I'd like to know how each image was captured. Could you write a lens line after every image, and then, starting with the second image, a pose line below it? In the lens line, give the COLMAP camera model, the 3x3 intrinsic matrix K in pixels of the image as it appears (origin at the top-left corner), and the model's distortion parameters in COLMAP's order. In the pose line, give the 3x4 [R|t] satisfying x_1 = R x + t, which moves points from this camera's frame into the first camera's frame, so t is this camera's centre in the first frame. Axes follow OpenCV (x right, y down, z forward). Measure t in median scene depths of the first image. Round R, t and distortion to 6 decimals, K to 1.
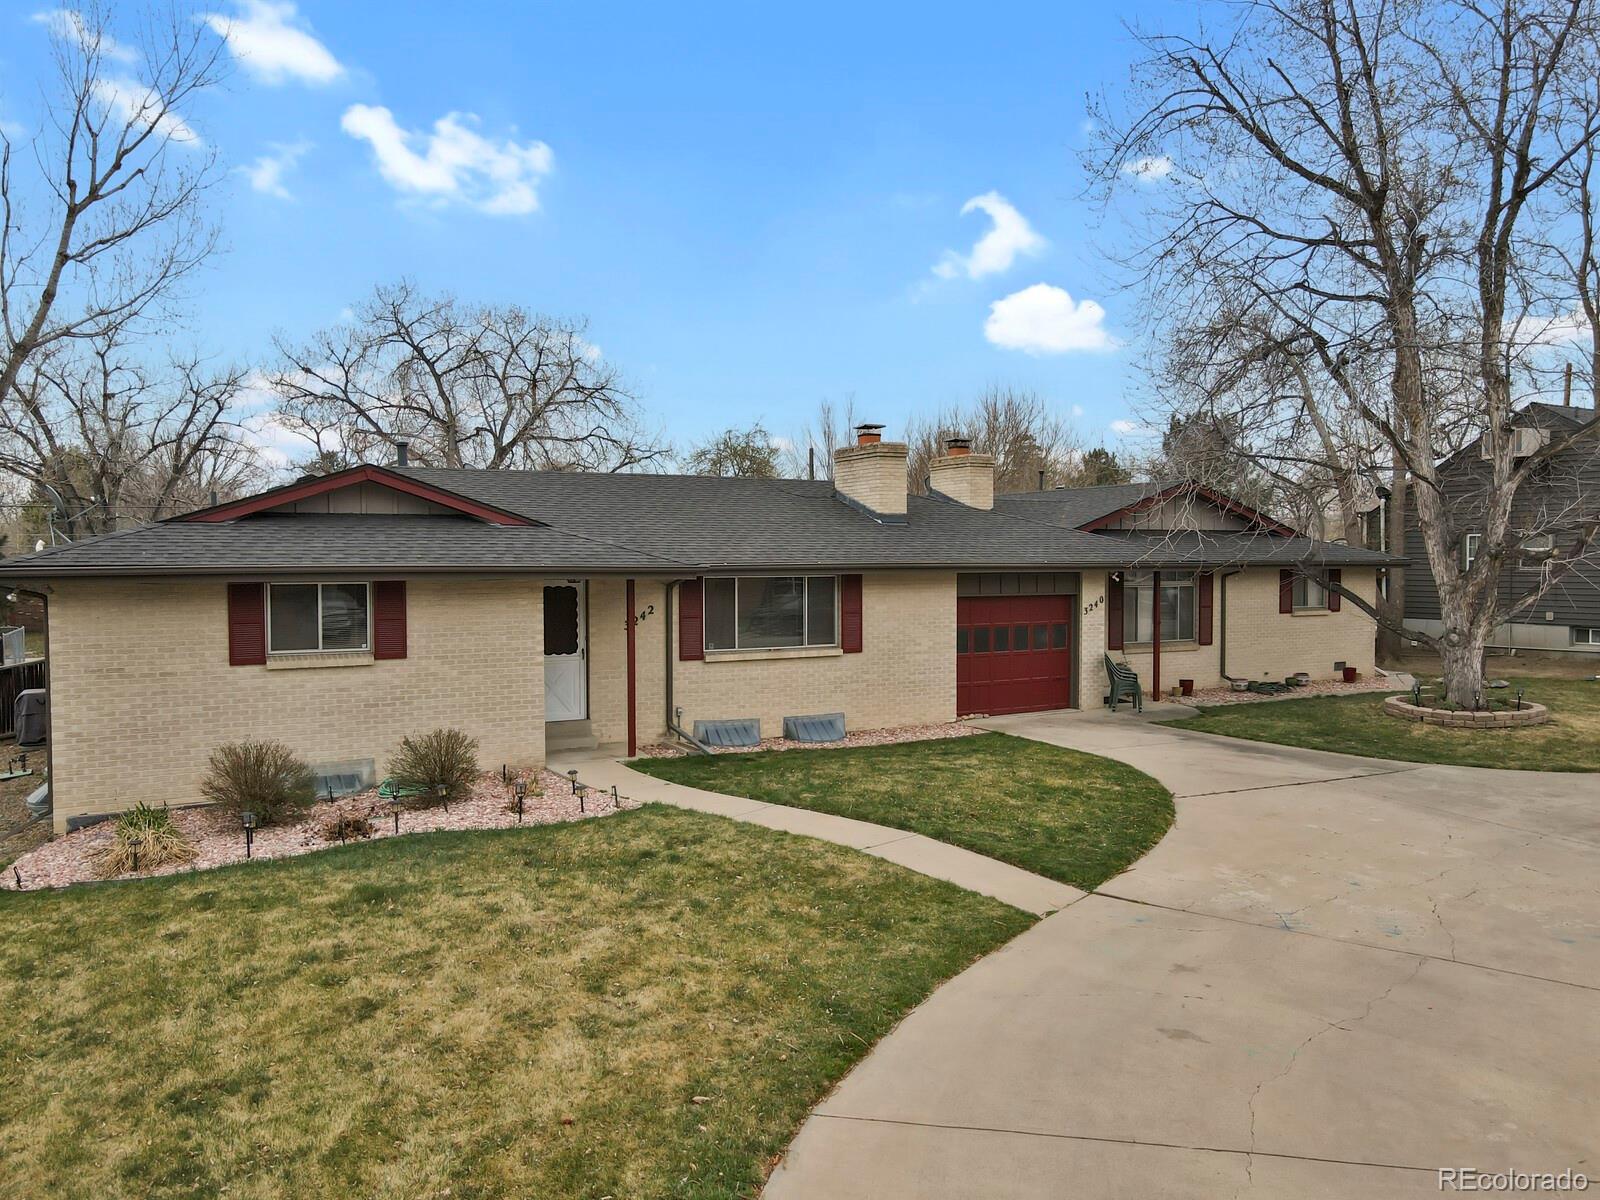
lens RADIAL K [[1176.0, 0, 793.2], [0, 1176.0, 594.1], [0, 0, 1]] dist [-0.013255, 0.048578]
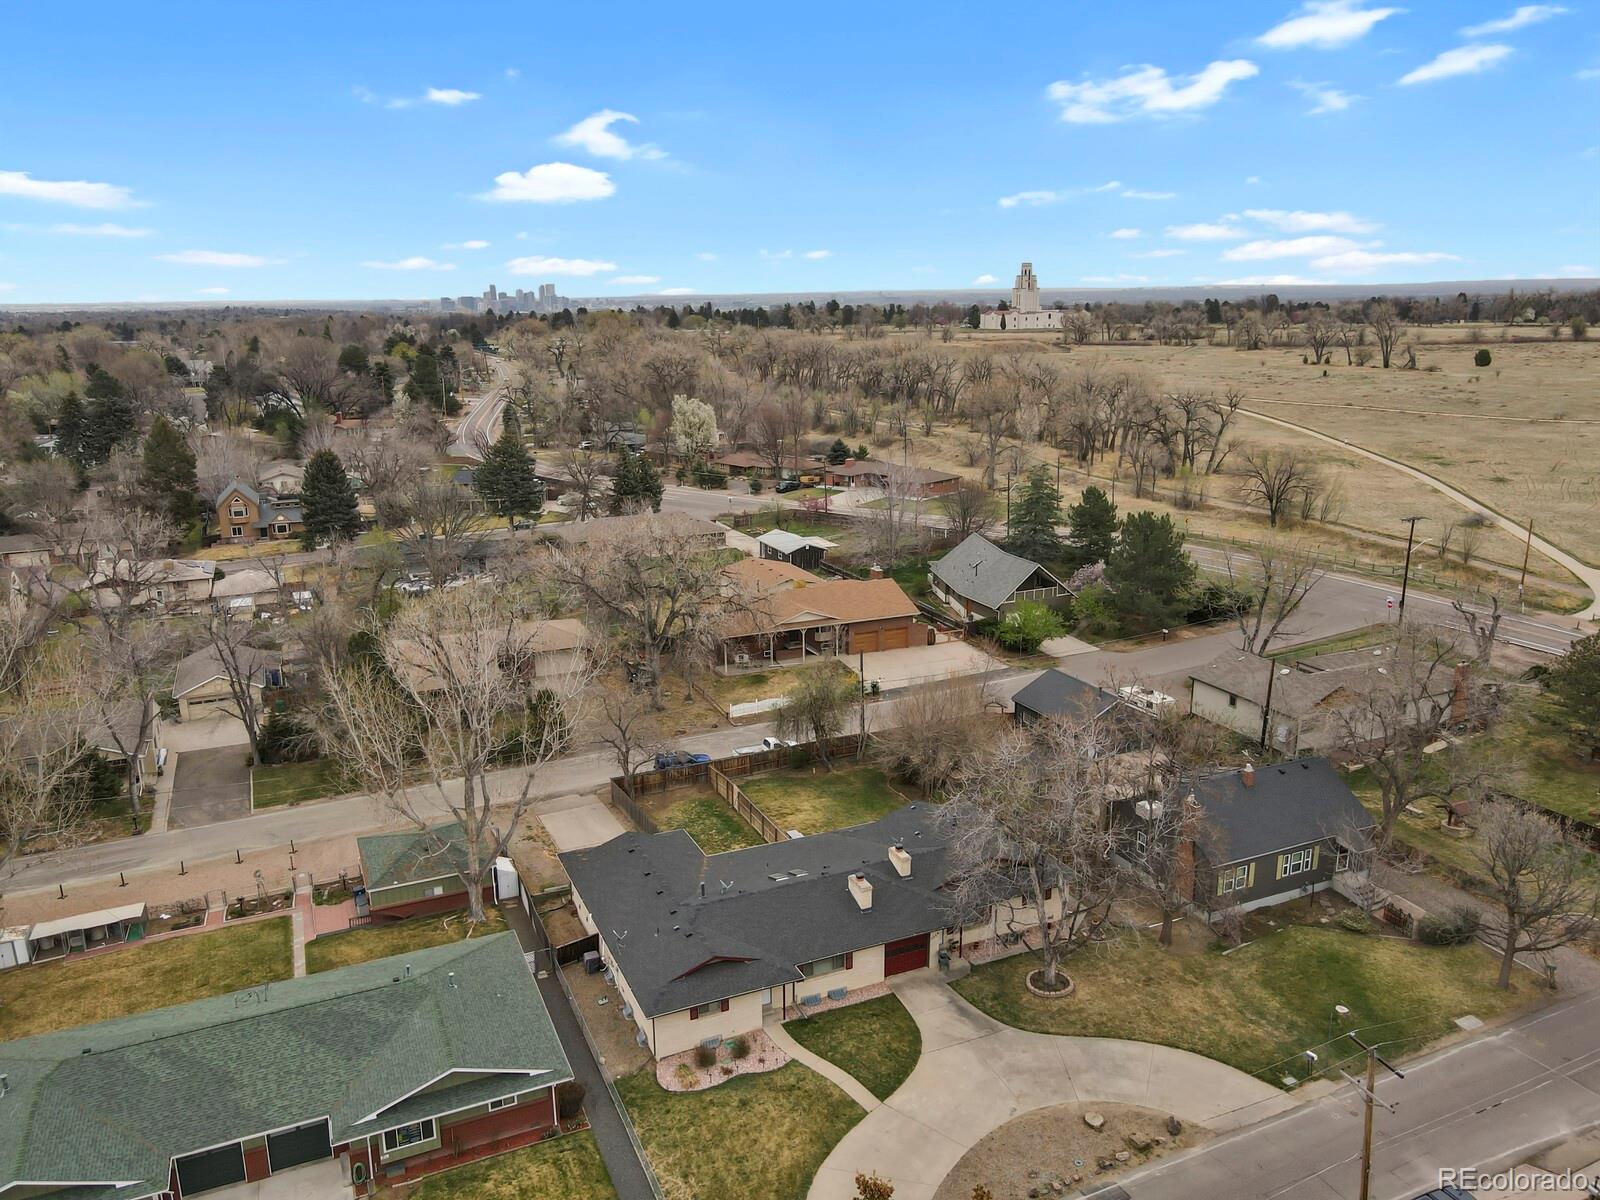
lens RADIAL K [[1176.0, 0, 793.2], [0, 1176.0, 594.1], [0, 0, 1]] dist [-0.013255, 0.048578]
pose [[0.997118, 0.011488, -0.074995, 0.138606], [0.005133, 0.975990, 0.217754, -1.805347], [0.075696, -0.217512, 0.973118, -2.097641]]
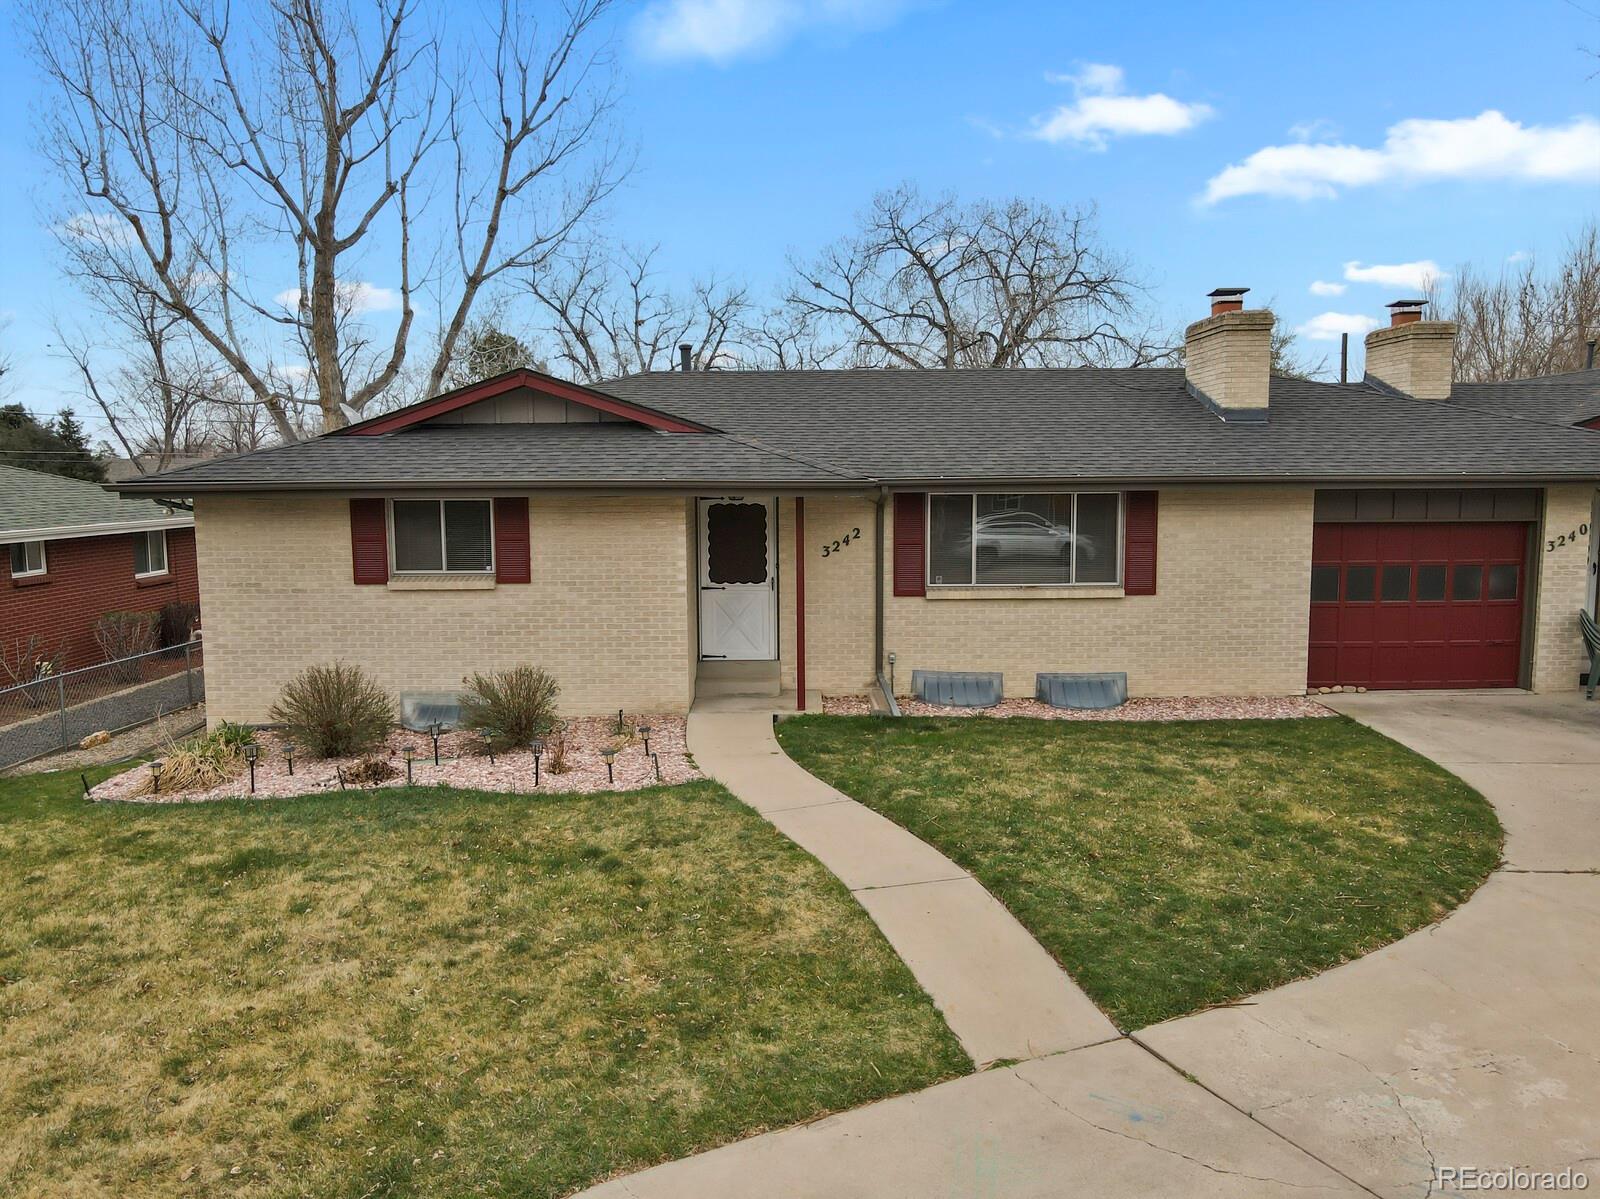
lens RADIAL K [[1176.0, 0, 793.2], [0, 1176.0, 593.6], [0, 0, 1]] dist [-0.013255, 0.048578]
pose [[0.879790, 0.046216, -0.473111, 0.230036], [-0.010033, 0.996846, 0.078721, -0.008837], [0.475257, -0.064511, 0.877479, 0.251559]]
